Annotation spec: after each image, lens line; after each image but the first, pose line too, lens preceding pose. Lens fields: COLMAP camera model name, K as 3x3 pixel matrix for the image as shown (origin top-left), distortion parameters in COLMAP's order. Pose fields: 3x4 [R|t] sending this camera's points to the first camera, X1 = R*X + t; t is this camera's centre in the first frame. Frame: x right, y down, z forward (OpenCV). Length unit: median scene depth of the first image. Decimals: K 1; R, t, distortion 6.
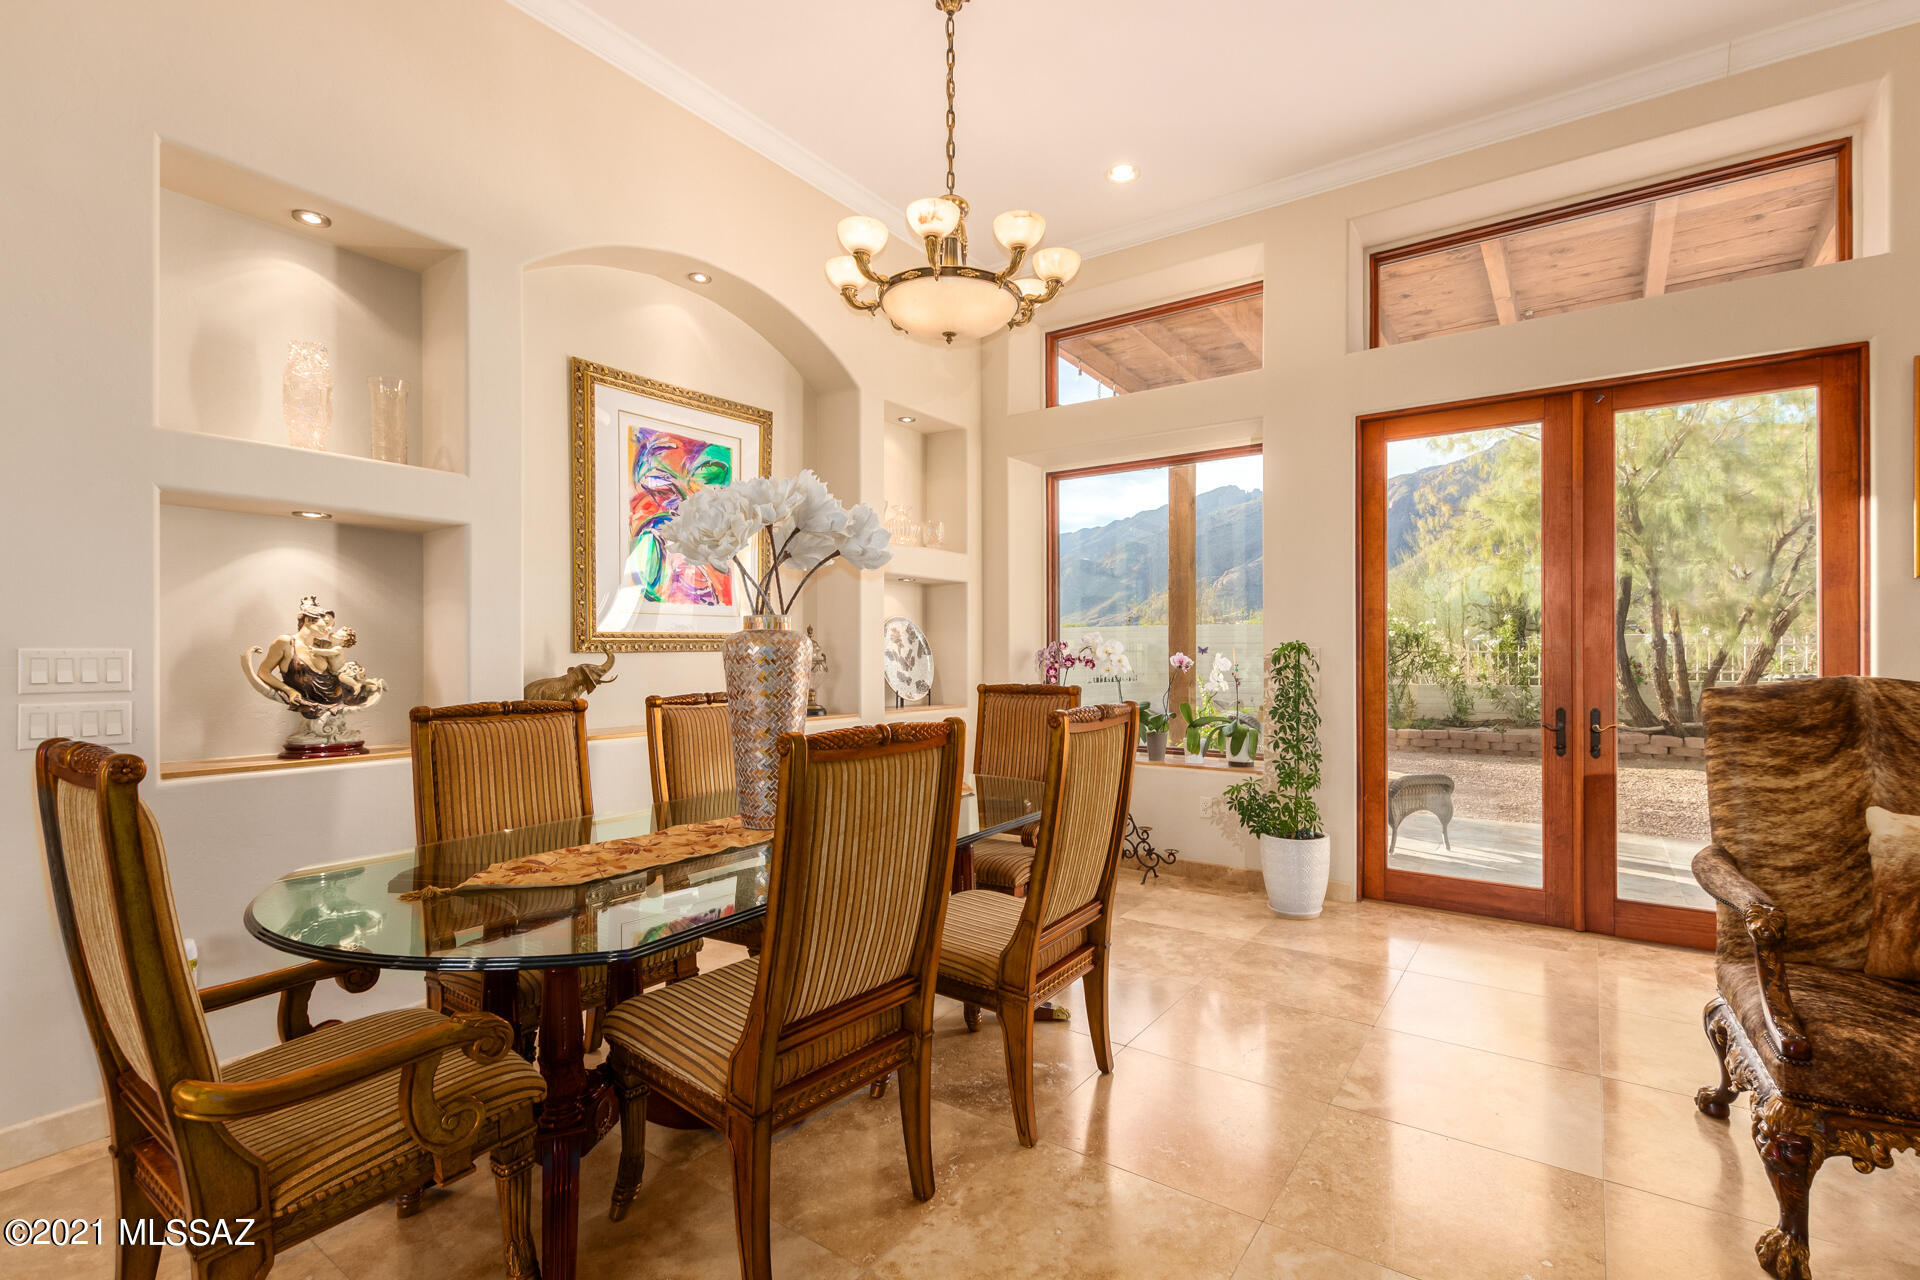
lens RADIAL K [[879.3, 0, 961.6], [0, 879.3, 650.3], [0, 0, 1]] dist [0.009107, -0.002818]
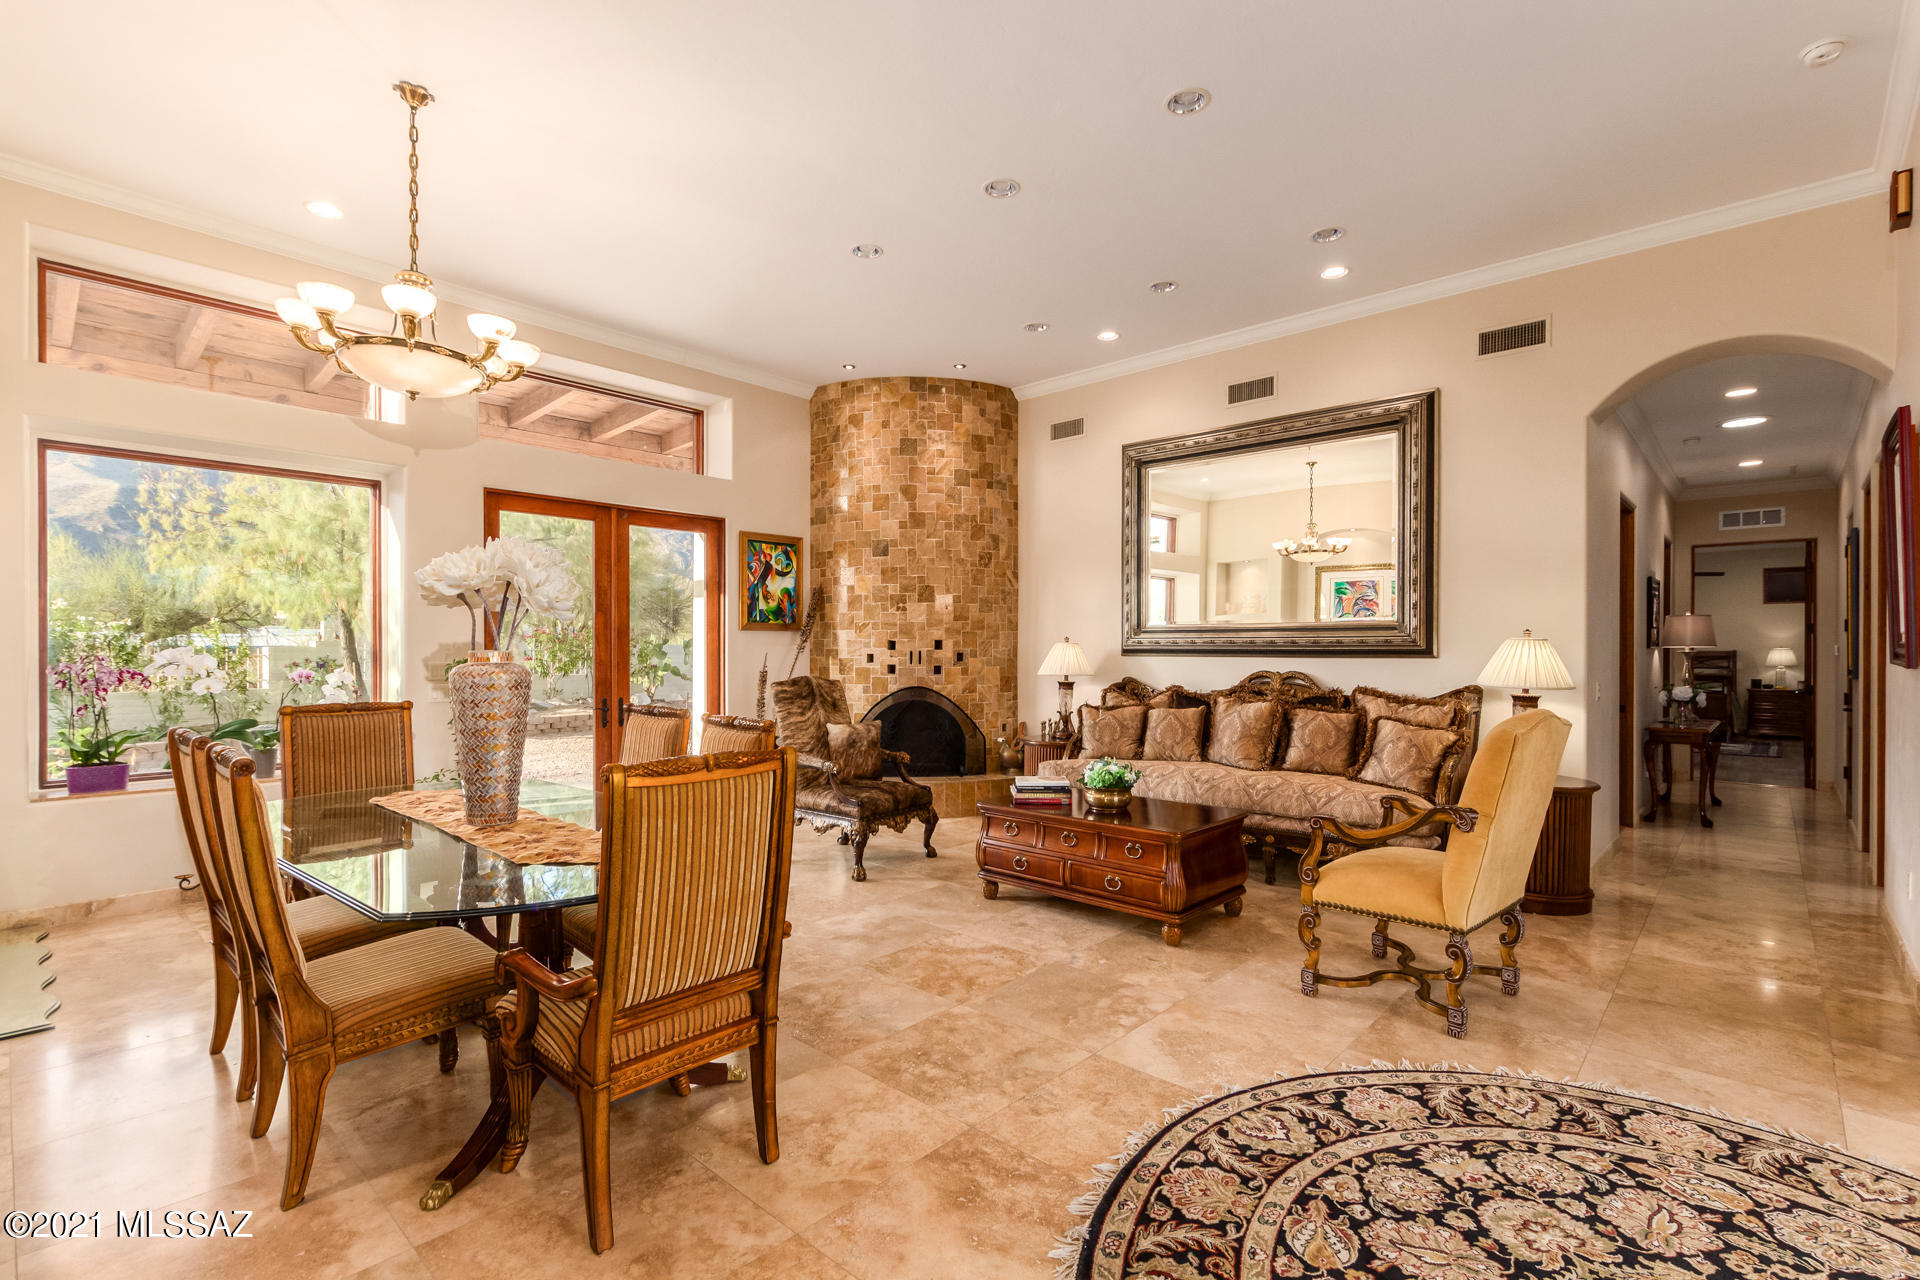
lens RADIAL K [[879.3, 0, 976.3], [0, 879.3, 653.2], [0, 0, 1]] dist [0.009107, -0.002818]
pose [[0.114069, -0.002633, 0.993469, -0.948642], [-0.004163, 0.999986, 0.003128, -0.029164], [-0.993464, -0.004493, 0.114056, 0.139122]]
